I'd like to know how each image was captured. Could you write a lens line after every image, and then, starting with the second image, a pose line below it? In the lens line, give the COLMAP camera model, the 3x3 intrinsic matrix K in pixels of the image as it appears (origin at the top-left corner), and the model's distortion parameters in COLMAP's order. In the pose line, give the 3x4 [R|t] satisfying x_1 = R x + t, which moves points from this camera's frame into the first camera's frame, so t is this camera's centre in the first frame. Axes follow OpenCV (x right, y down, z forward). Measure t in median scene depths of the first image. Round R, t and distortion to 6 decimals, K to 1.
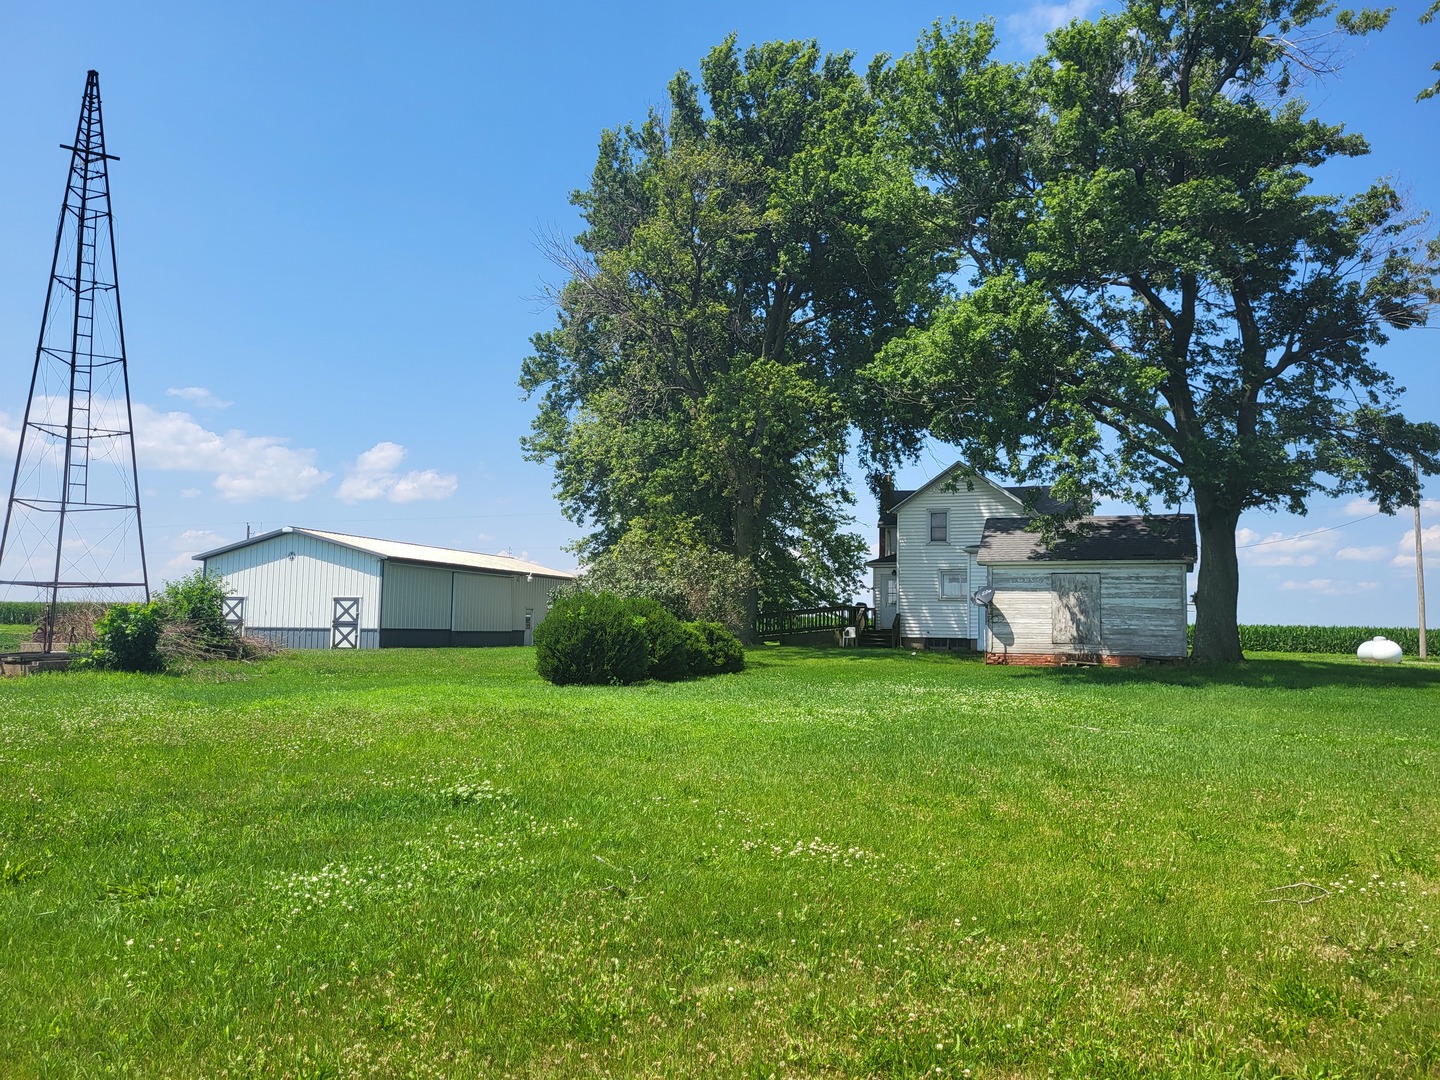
lens RADIAL K [[1096.6, 0, 705.9], [0, 1096.6, 536.8], [0, 0, 1]] dist [0.040894, -0.043813]
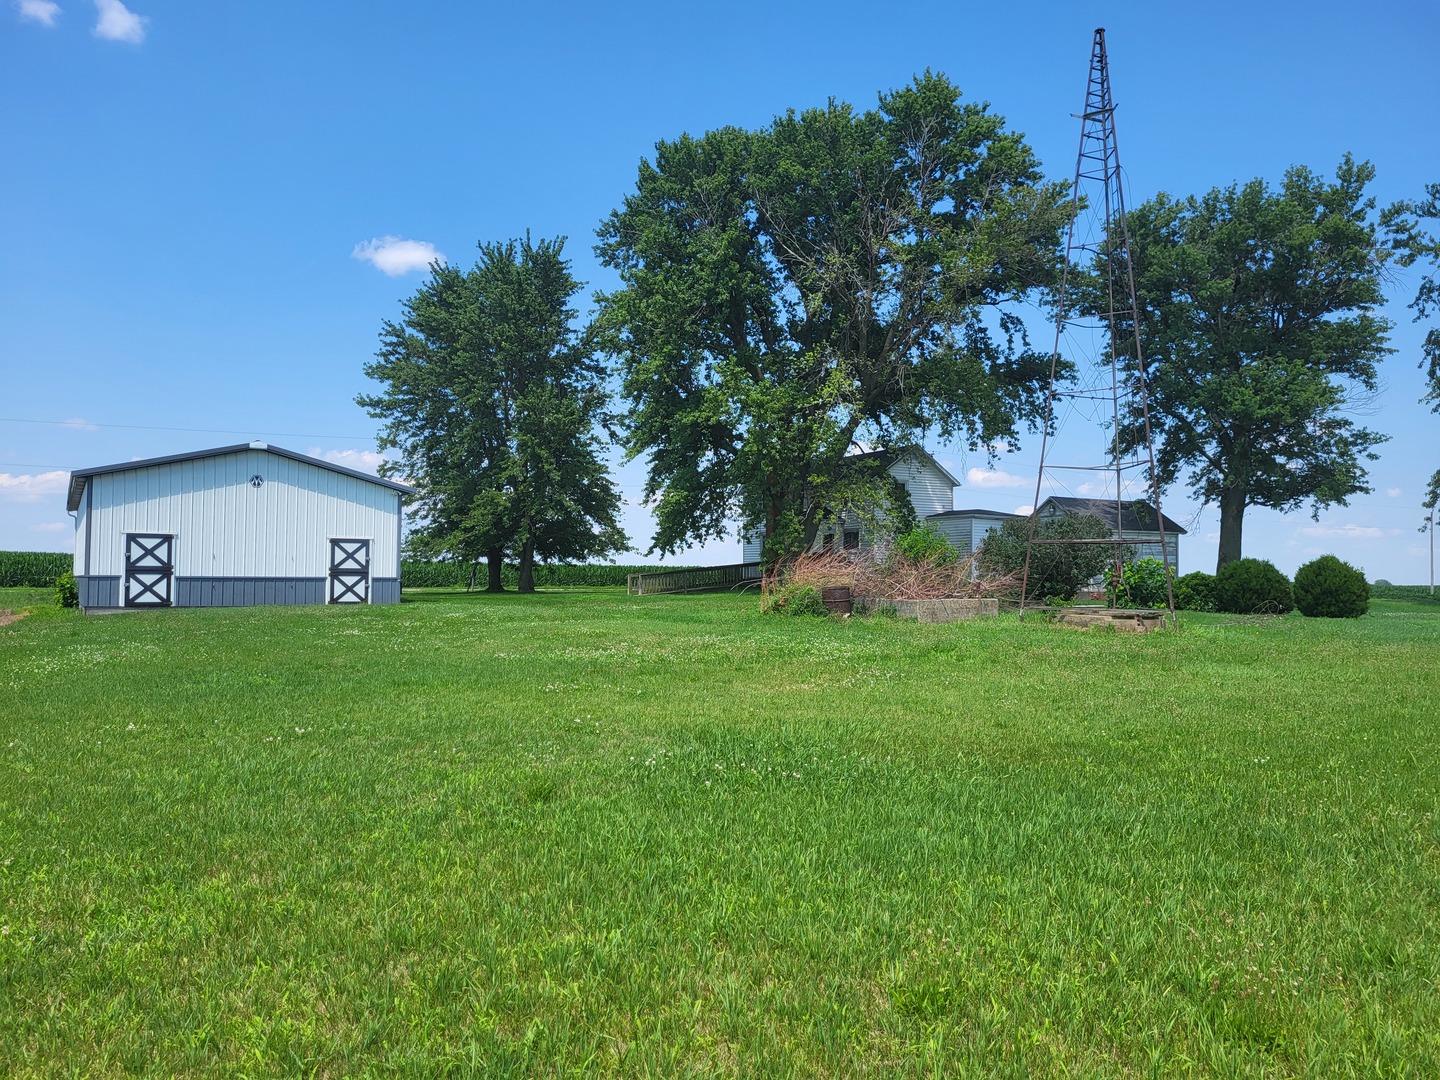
lens RADIAL K [[1096.6, 0, 705.9], [0, 1096.6, 536.8], [0, 0, 1]] dist [0.040894, -0.043813]
pose [[0.640737, 0.014069, 0.767632, -1.228068], [-0.060535, 0.997645, 0.032244, 0.020764], [-0.765370, -0.067128, 0.640080, 0.480186]]
